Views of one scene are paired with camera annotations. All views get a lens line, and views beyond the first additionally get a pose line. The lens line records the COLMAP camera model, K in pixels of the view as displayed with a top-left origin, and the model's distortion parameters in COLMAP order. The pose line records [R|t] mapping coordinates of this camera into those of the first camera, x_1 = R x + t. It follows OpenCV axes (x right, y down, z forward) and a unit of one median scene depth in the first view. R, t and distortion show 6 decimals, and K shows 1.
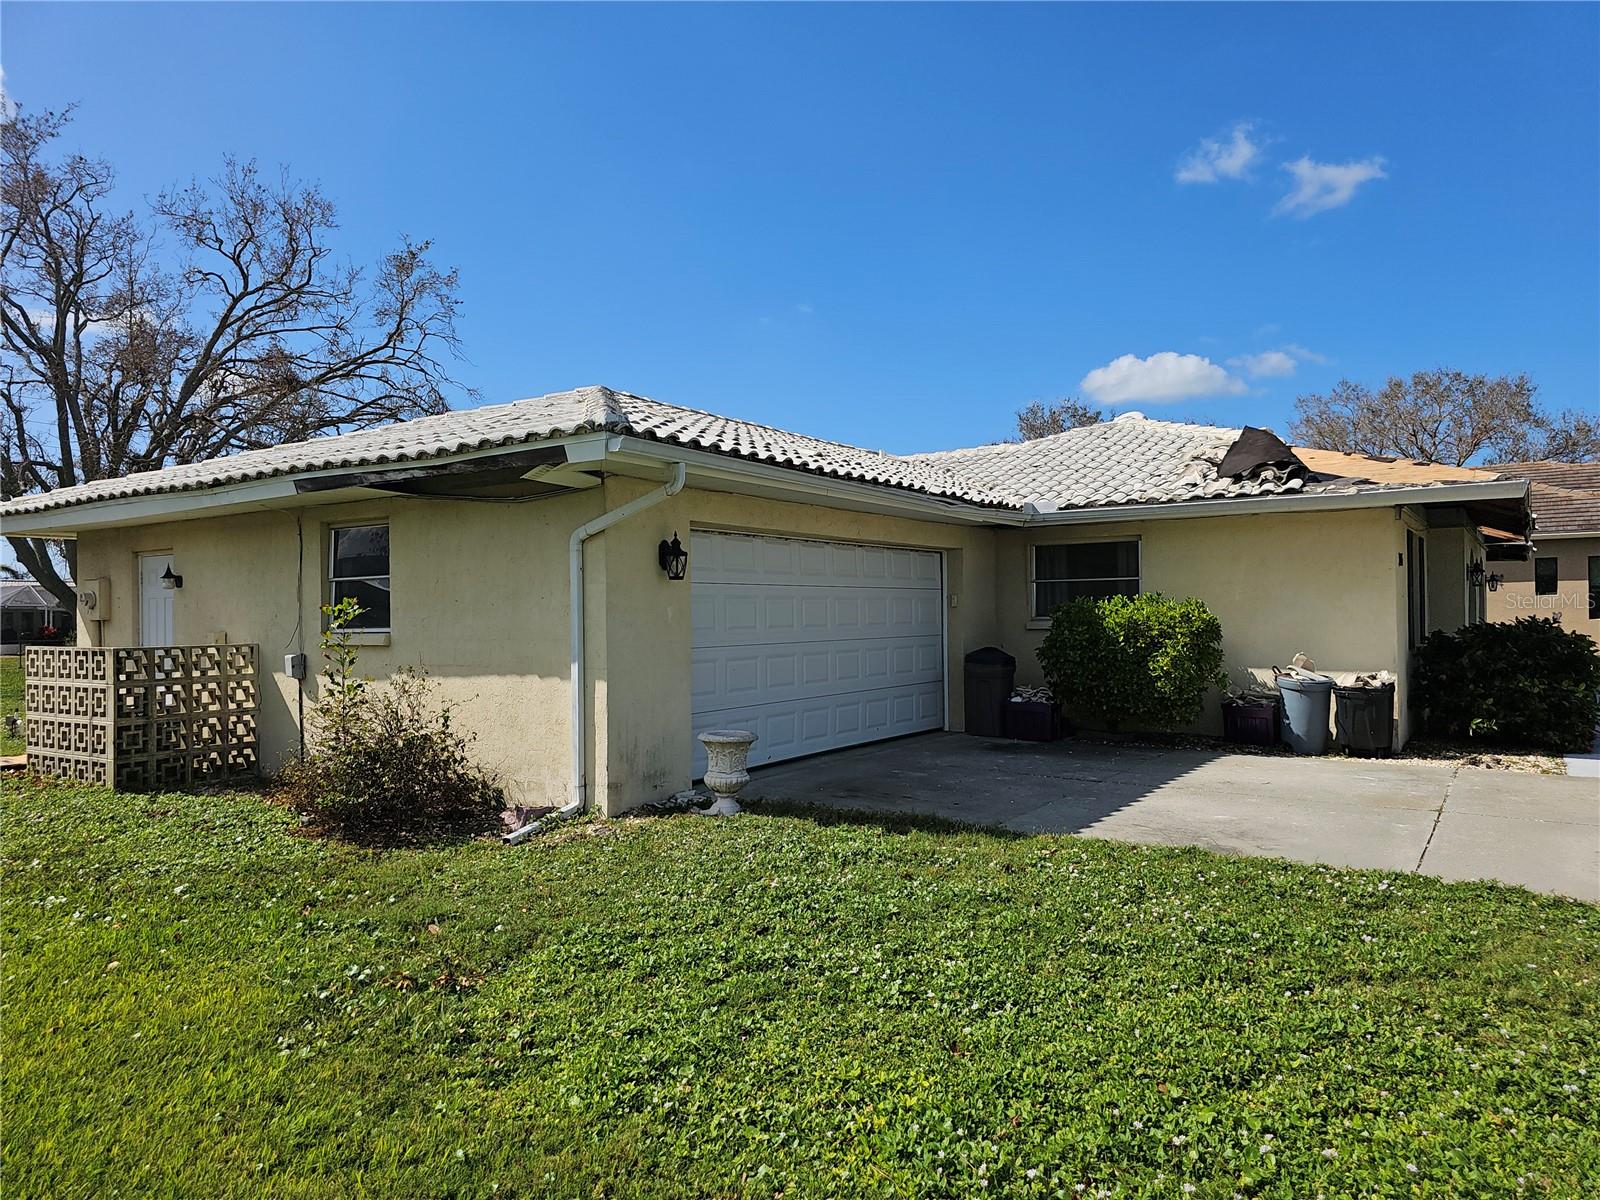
lens RADIAL K [[1081.5, 0, 801.9], [0, 1081.5, 608.1], [0, 0, 1]] dist [0.063530, -0.047902]
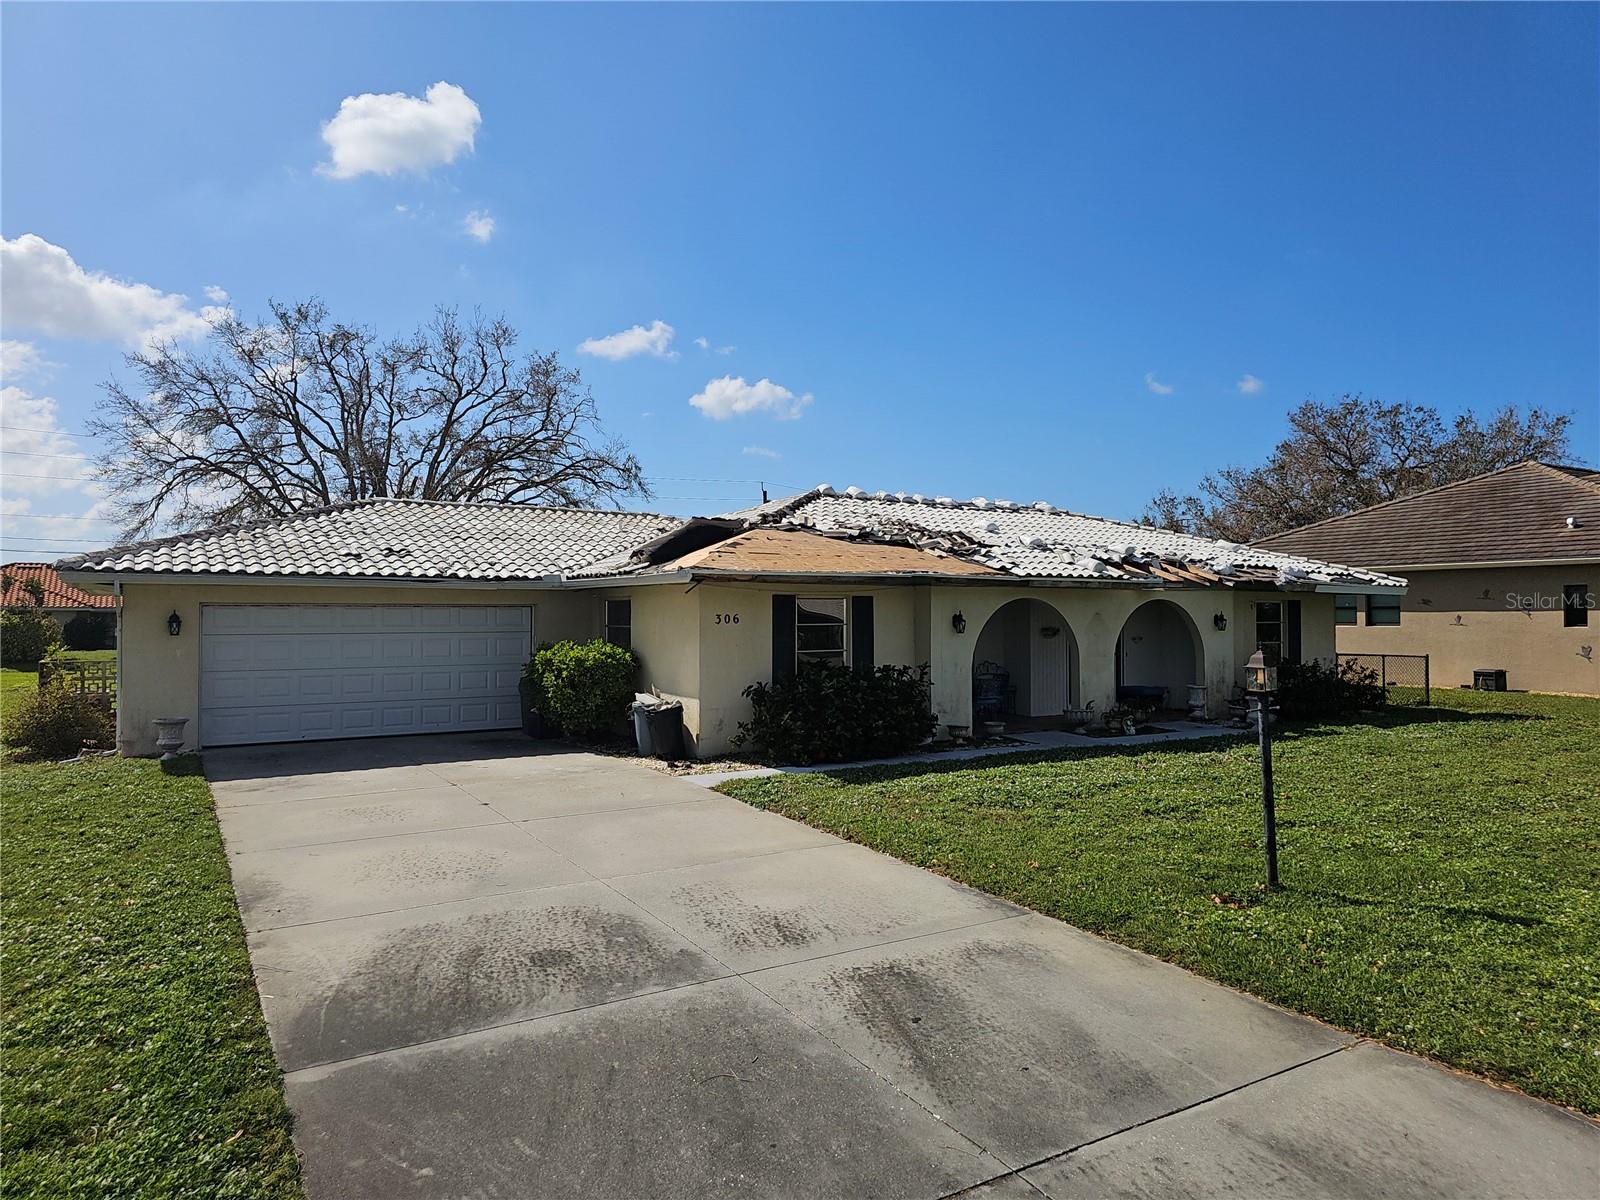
lens RADIAL K [[1081.5, 0, 800.0], [0, 1081.5, 605.4], [0, 0, 1]] dist [0.063530, -0.047902]
pose [[0.902305, 0.004866, -0.431070, 0.497953], [-0.005700, 0.999984, -0.000643, -0.024614], [0.431060, 0.003037, 0.902318, -0.075652]]
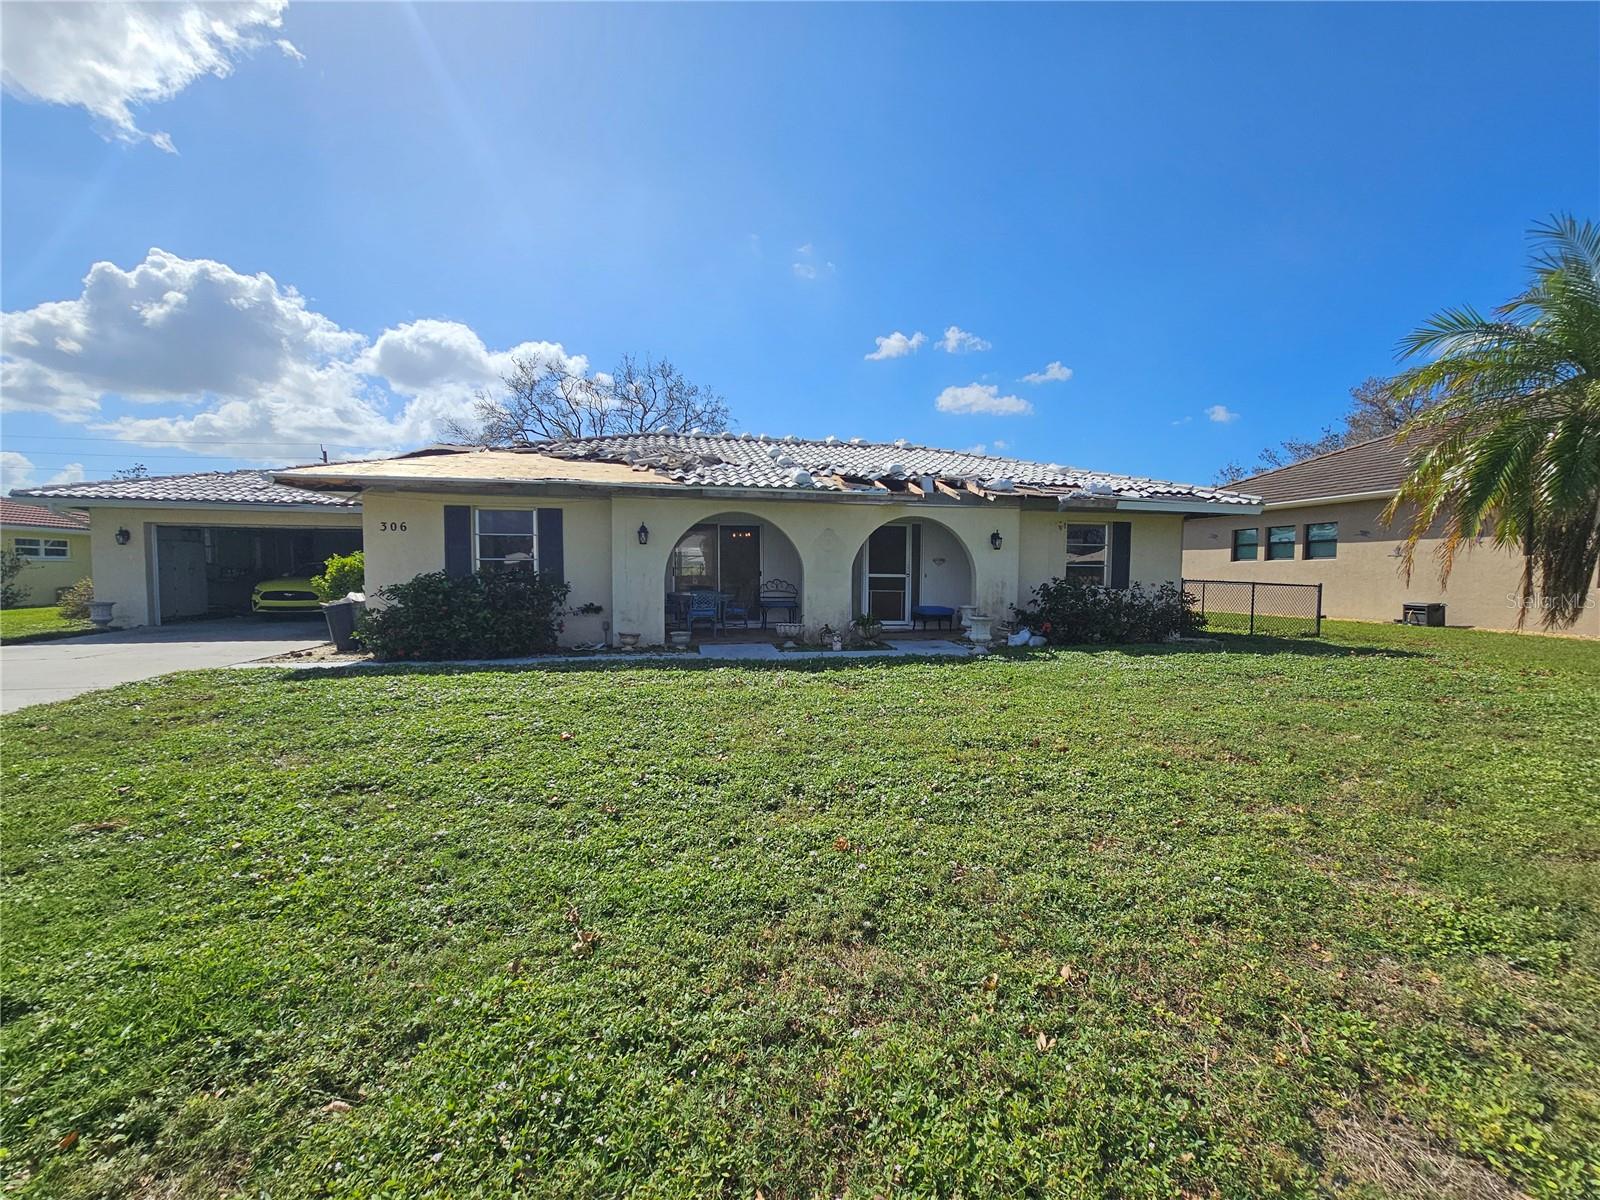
lens RADIAL K [[649.8, 0, 792.7], [0, 649.8, 606.1], [0, 0, 1]] dist [0.000537, 0.000032]
pose [[0.692566, 0.056199, -0.719162, 0.649227], [-0.011142, 0.997675, 0.067234, -0.000132], [0.721268, -0.038551, 0.691582, 0.316660]]
